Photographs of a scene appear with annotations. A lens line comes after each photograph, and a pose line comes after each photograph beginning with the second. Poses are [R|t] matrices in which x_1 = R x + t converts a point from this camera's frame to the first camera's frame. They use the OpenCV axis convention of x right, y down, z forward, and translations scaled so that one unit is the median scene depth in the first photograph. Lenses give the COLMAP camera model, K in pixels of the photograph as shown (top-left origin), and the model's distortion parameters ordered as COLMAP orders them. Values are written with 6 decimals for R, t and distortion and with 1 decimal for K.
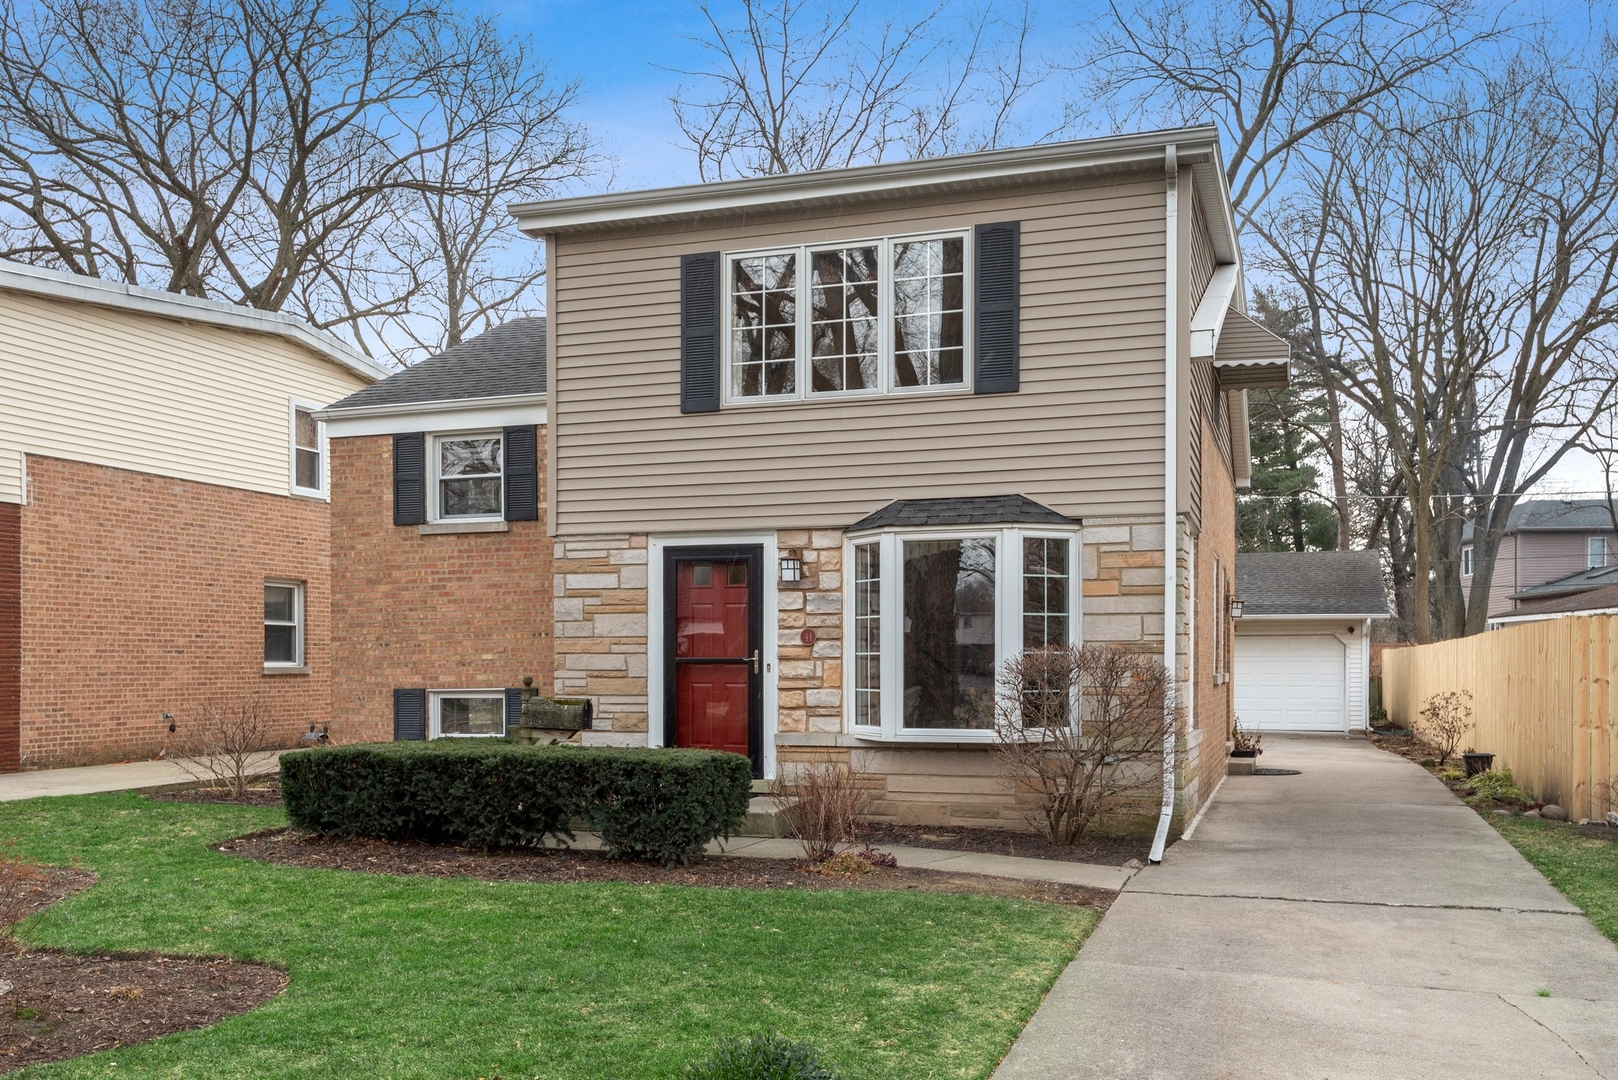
lens RADIAL K [[1452.9, 0, 809.0], [0, 1452.9, 540.0], [0, 0, 1]] dist [0.001719, 0.000629]
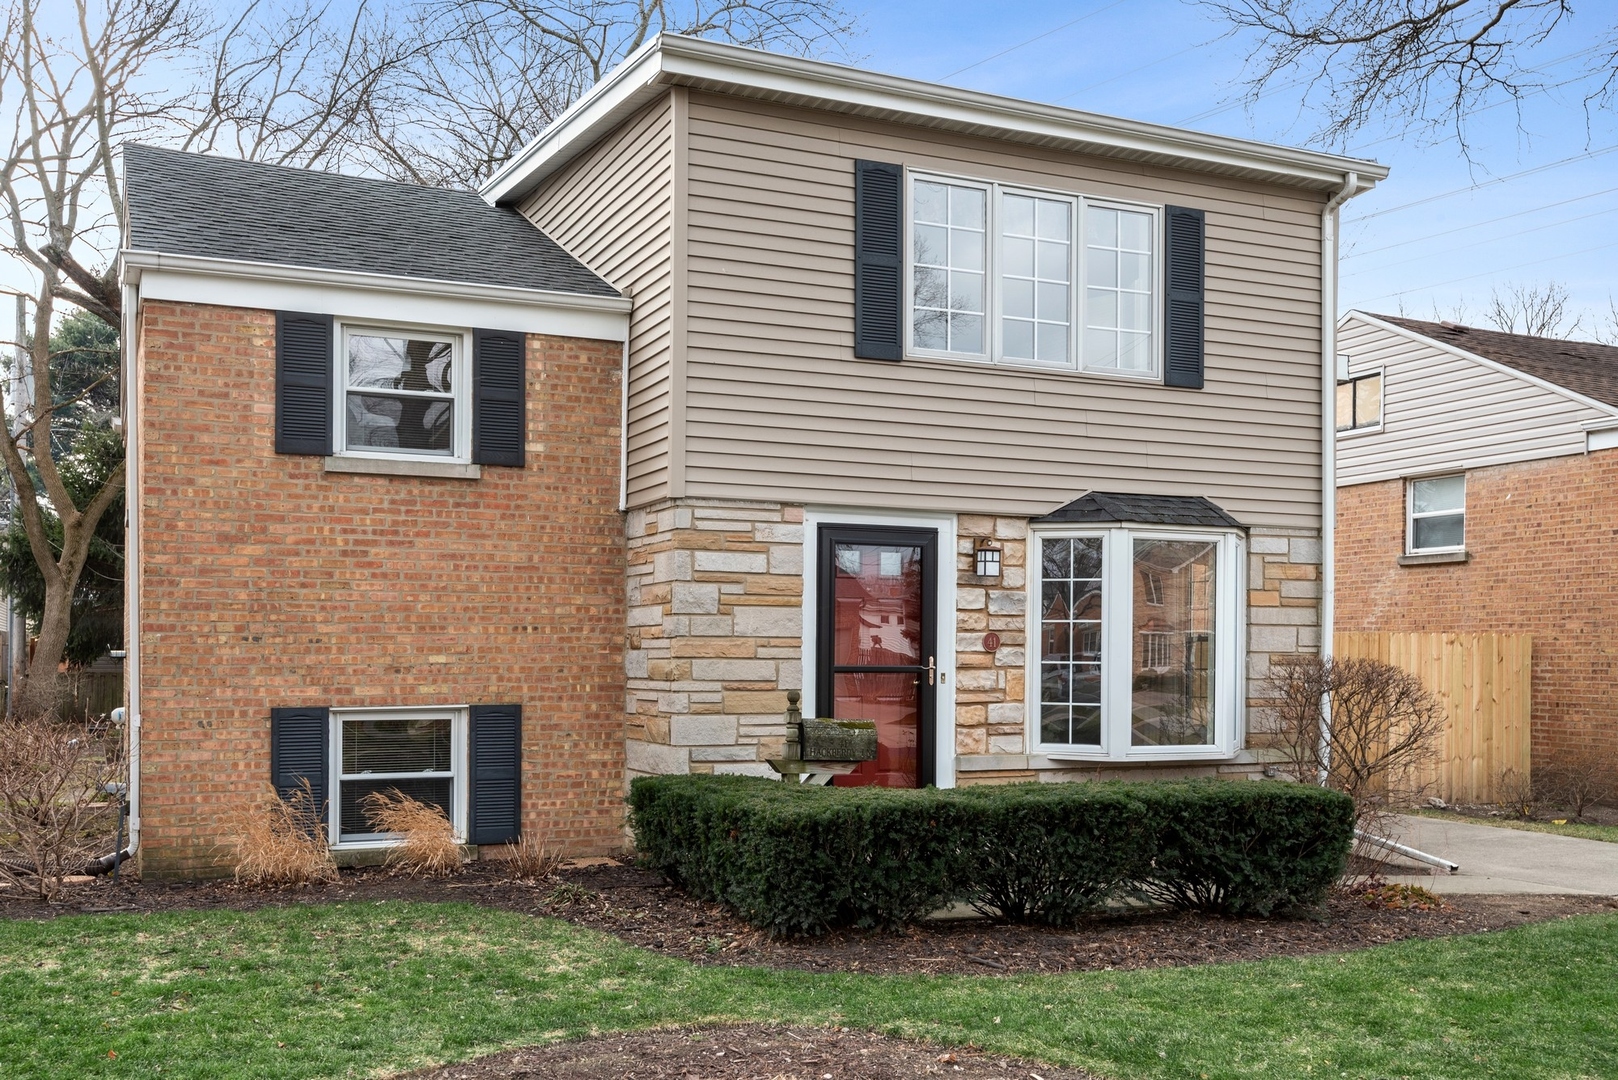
lens RADIAL K [[1600.9, 0, 809.8], [0, 1600.9, 524.3], [0, 0, 1]] dist [0.006488, 0.001382]
pose [[0.725634, 0.064844, 0.685018, -0.684934], [-0.066447, 0.997500, -0.024036, 0.026013], [-0.684865, -0.028076, 0.728129, 0.369329]]
